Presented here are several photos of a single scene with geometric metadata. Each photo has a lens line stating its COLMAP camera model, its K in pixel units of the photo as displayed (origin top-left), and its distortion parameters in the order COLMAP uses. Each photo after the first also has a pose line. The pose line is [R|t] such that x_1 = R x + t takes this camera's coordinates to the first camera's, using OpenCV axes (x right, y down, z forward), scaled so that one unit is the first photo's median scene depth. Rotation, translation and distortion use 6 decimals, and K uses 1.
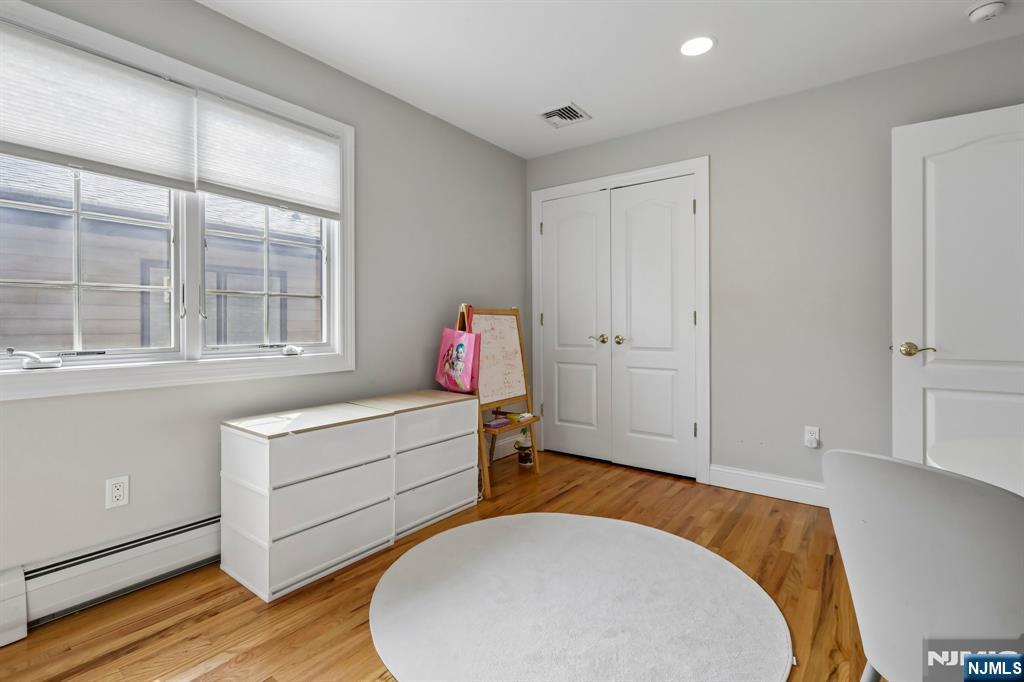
lens RADIAL K [[485.4, 0, 508.1], [0, 485.4, 320.7], [0, 0, 1]] dist [0.000030, 0.001289]
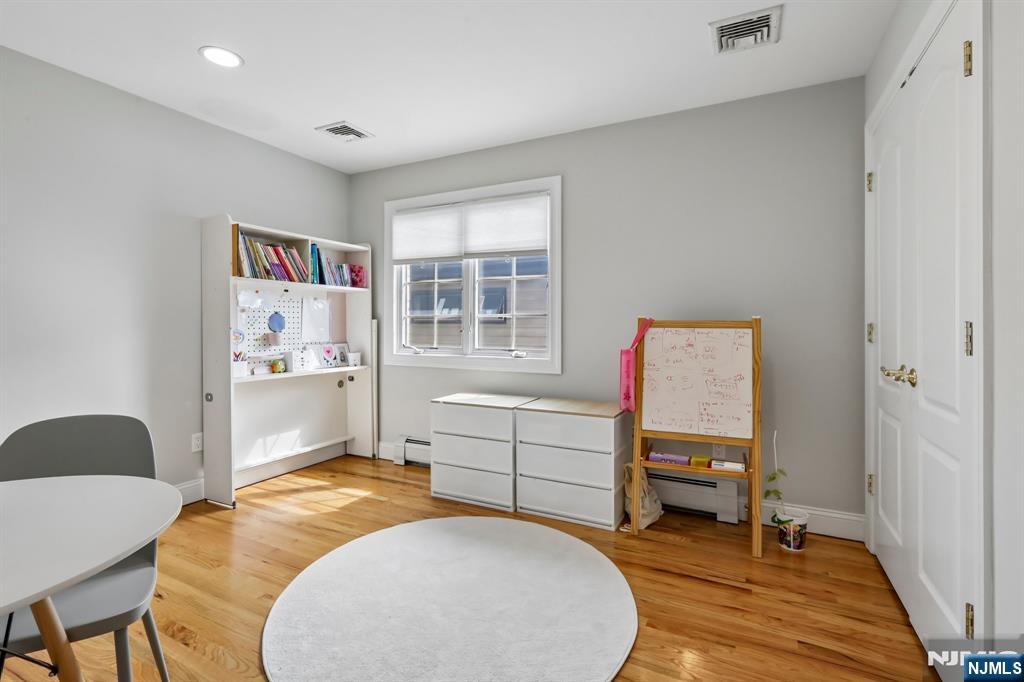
lens RADIAL K [[466.2, 0, 514.4], [0, 466.2, 331.9], [0, 0, 1]] dist [0.001038, 0.000715]
pose [[0.179894, 0.007181, -0.983660, 0.823225], [-0.001342, 0.999974, 0.007055, -0.012659], [0.983685, 0.000051, 0.179899, 0.682139]]
